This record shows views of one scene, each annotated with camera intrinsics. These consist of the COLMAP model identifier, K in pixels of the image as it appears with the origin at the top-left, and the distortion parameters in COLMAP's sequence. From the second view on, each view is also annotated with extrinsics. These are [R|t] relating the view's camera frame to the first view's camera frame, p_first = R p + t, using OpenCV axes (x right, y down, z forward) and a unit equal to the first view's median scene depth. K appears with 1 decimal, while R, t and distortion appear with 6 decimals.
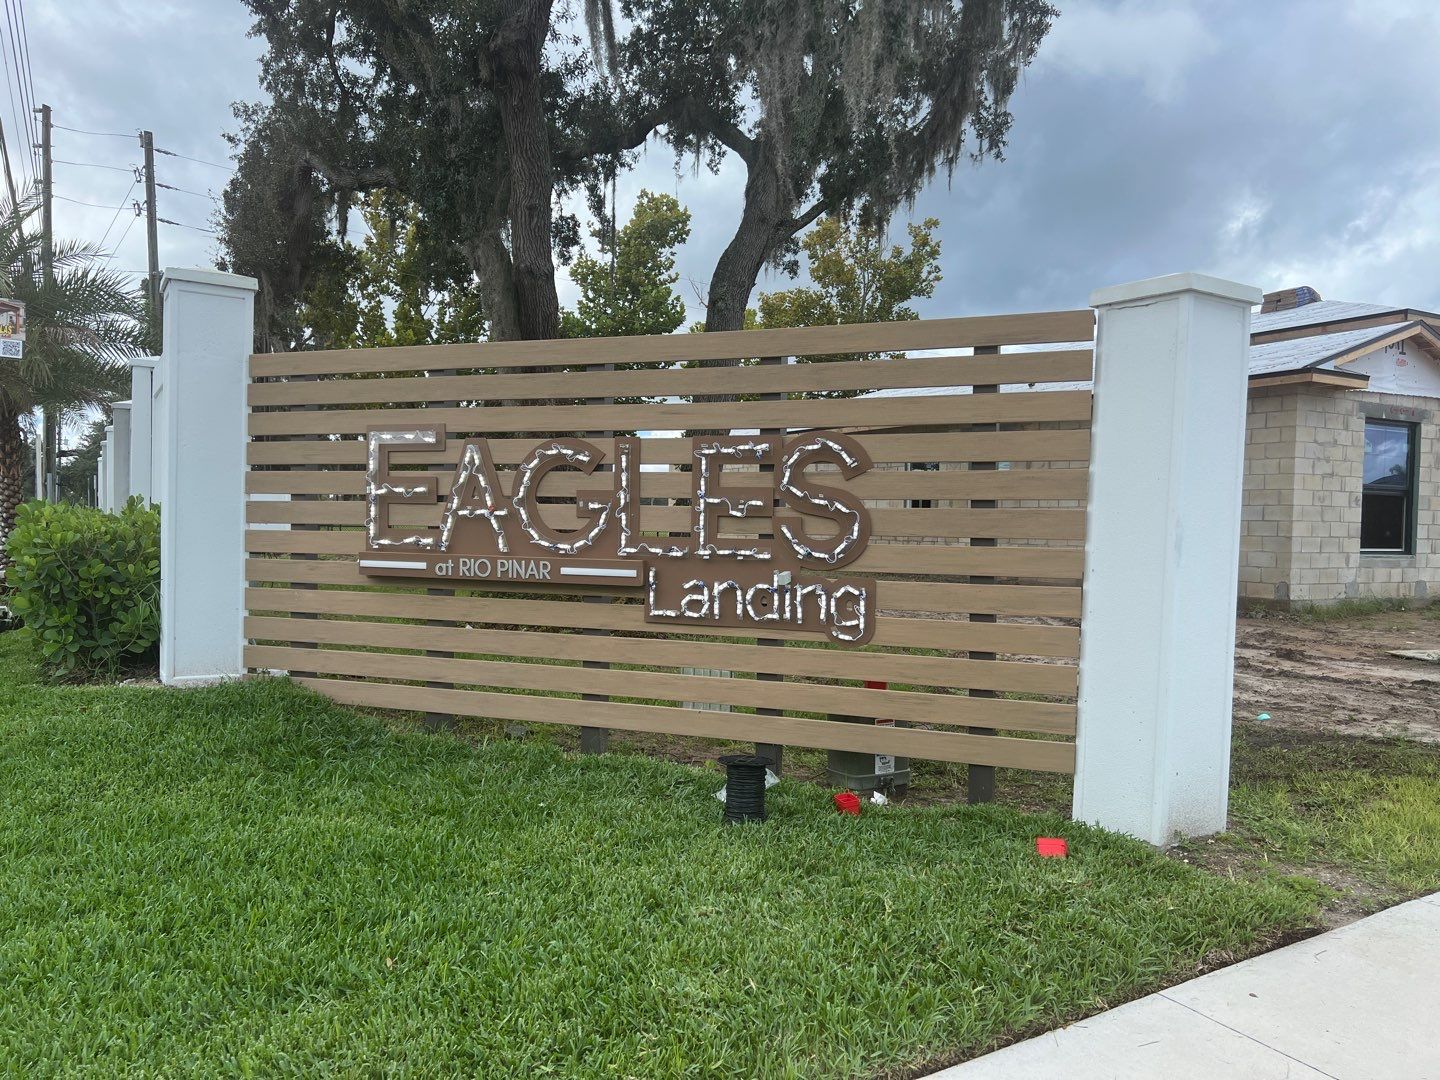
lens RADIAL K [[1067.7, 0, 713.1], [0, 1067.7, 559.5], [0, 0, 1]] dist [0.049399, -0.045928]
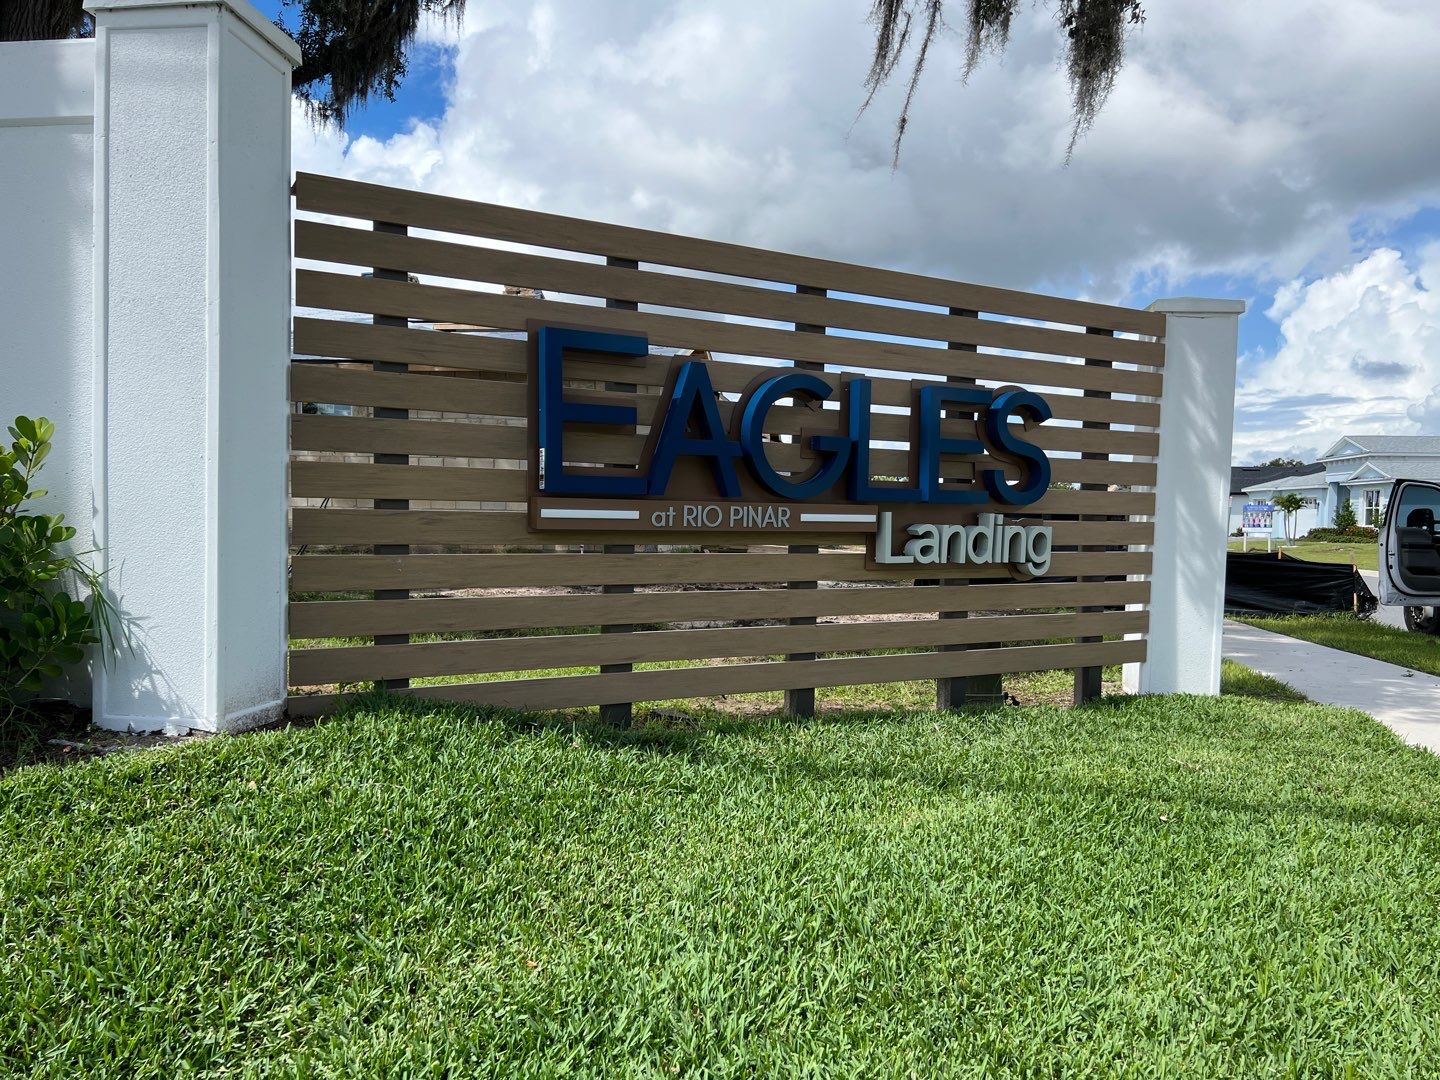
lens RADIAL K [[1061.9, 0, 714.9], [0, 1061.9, 552.7], [0, 0, 1]] dist [0.062446, -0.056587]
pose [[0.610849, -0.035168, 0.790966, -0.325497], [0.016708, 0.999363, 0.031531, 0.003803], [-0.791571, -0.006045, 0.611048, 0.187006]]
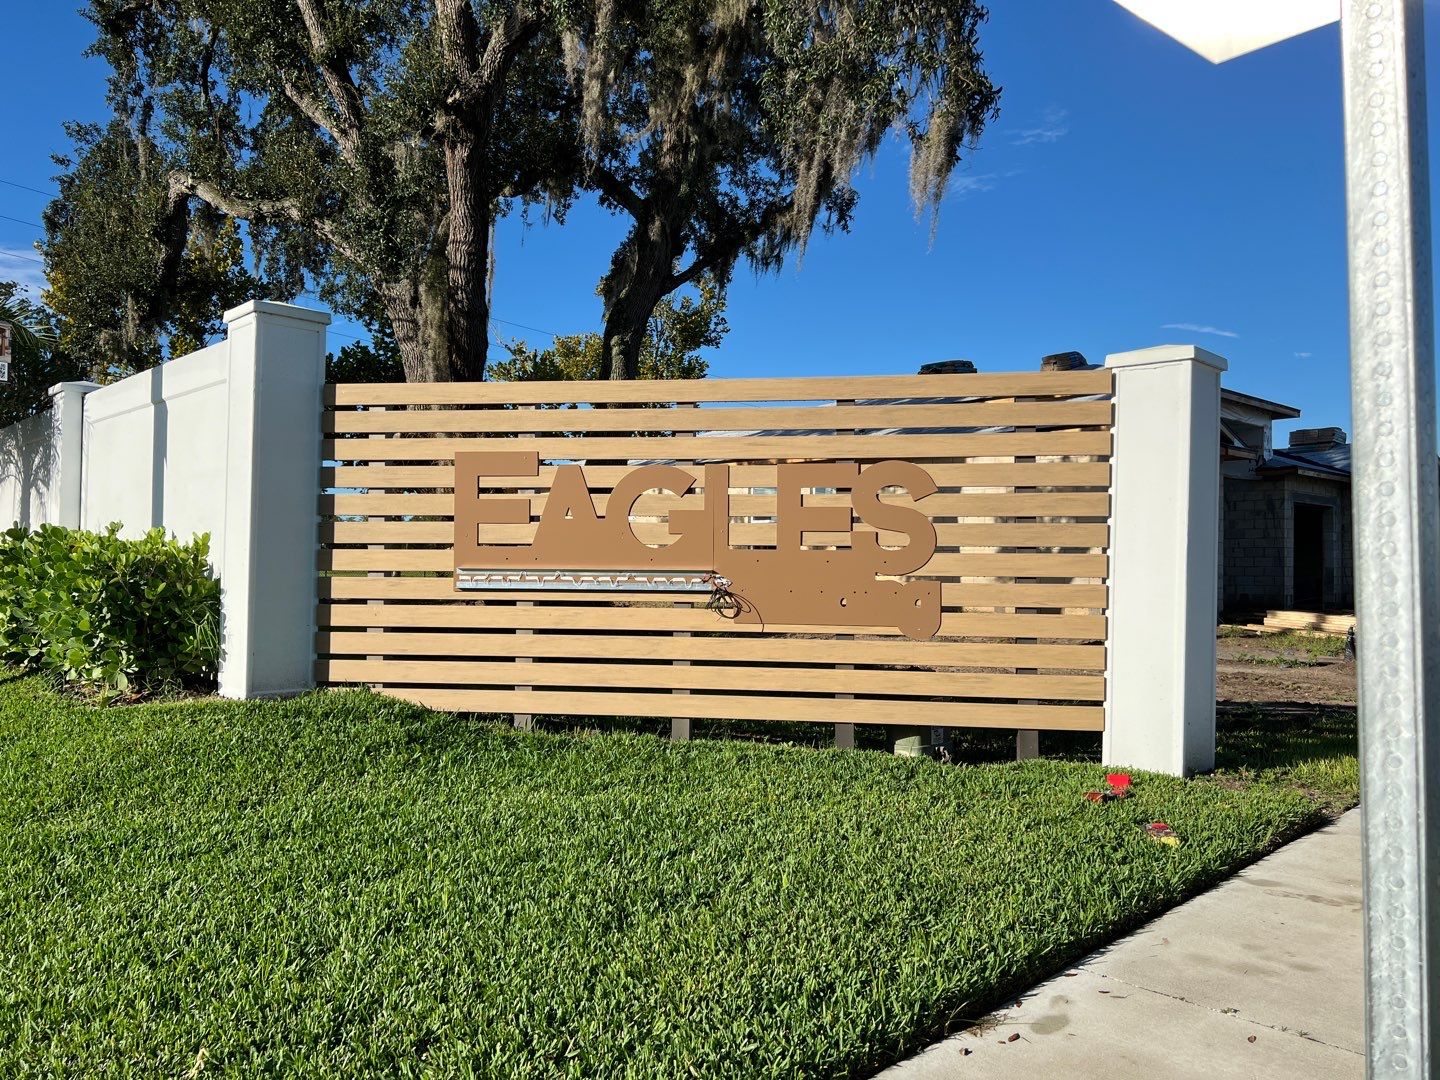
lens RADIAL K [[1061.9, 0, 714.9], [0, 1061.9, 552.7], [0, 0, 1]] dist [0.062446, -0.056587]
pose [[0.974717, -0.006039, 0.223362, -0.121928], [0.016124, 0.998930, -0.043356, 0.011191], [-0.222861, 0.045862, 0.973771, -0.043543]]
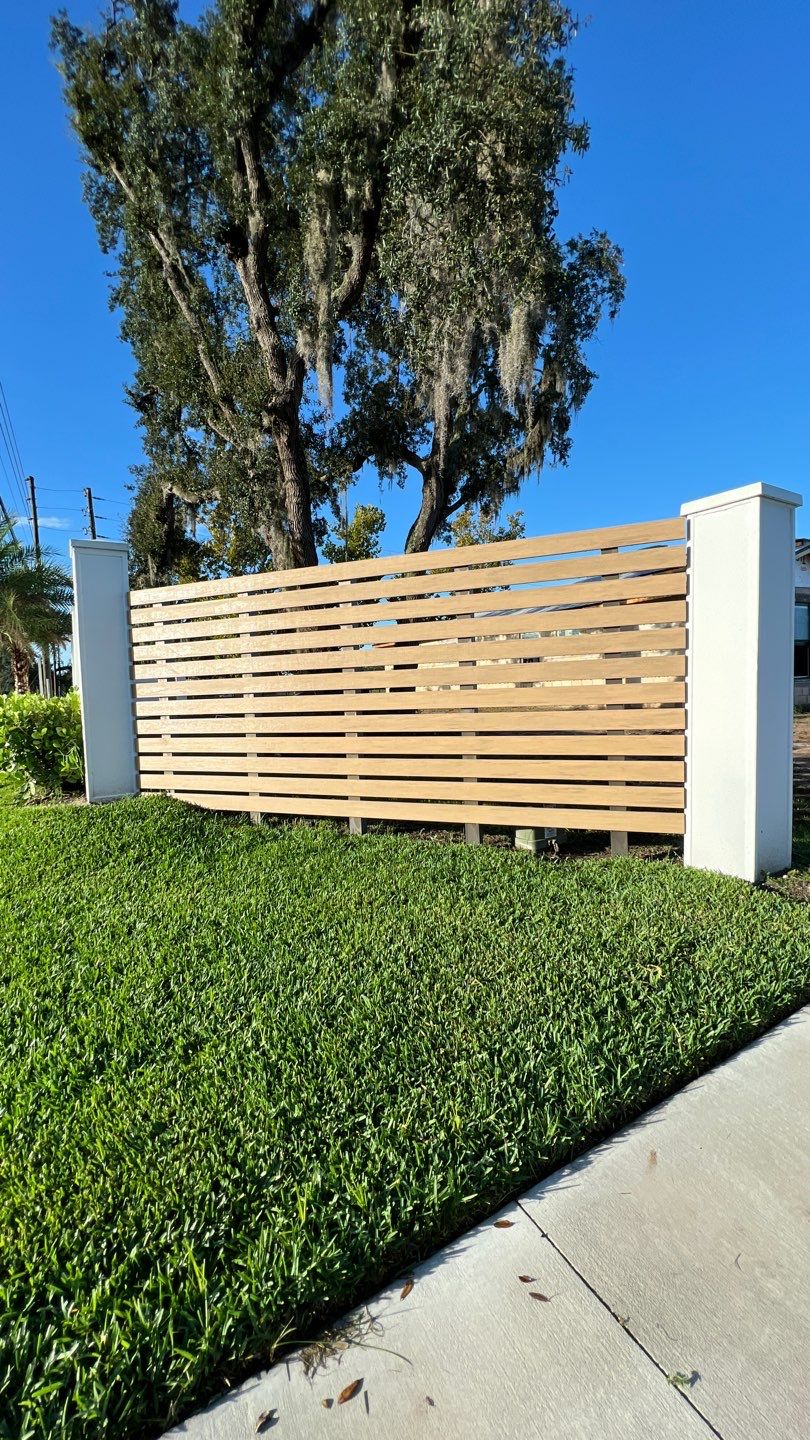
lens RADIAL K [[571.0, 0, 405.0], [0, 571.0, 720.0], [0, 0, 1]] dist [-0.001114, 0.000290]
pose [[0.998246, -0.058618, -0.008238, -0.010476], [0.058811, 0.997942, 0.025548, -0.000097], [0.006724, -0.025988, 0.999640, 0.066516]]
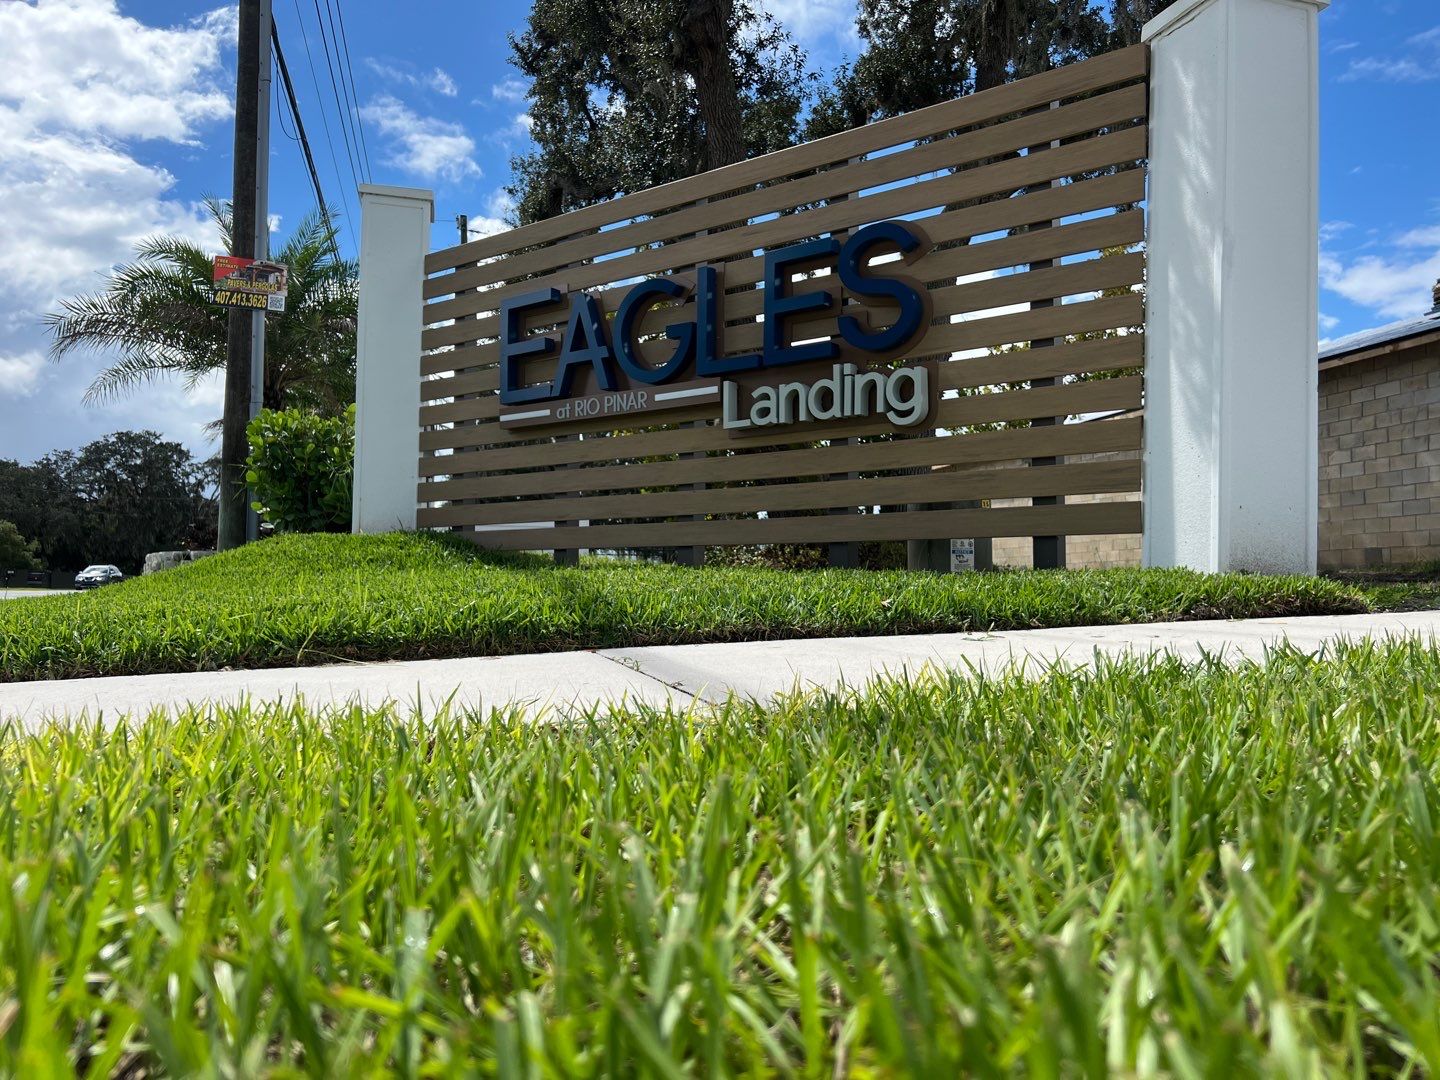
lens RADIAL K [[1078.0, 0, 712.8], [0, 1078.0, 545.0], [0, 0, 1]] dist [0.024521, -0.003380]
pose [[0.961948, -0.020987, -0.272426, 0.072460], [-0.000778, 0.996831, -0.079540, 0.087703], [0.273232, 0.076726, 0.958883, 0.000323]]
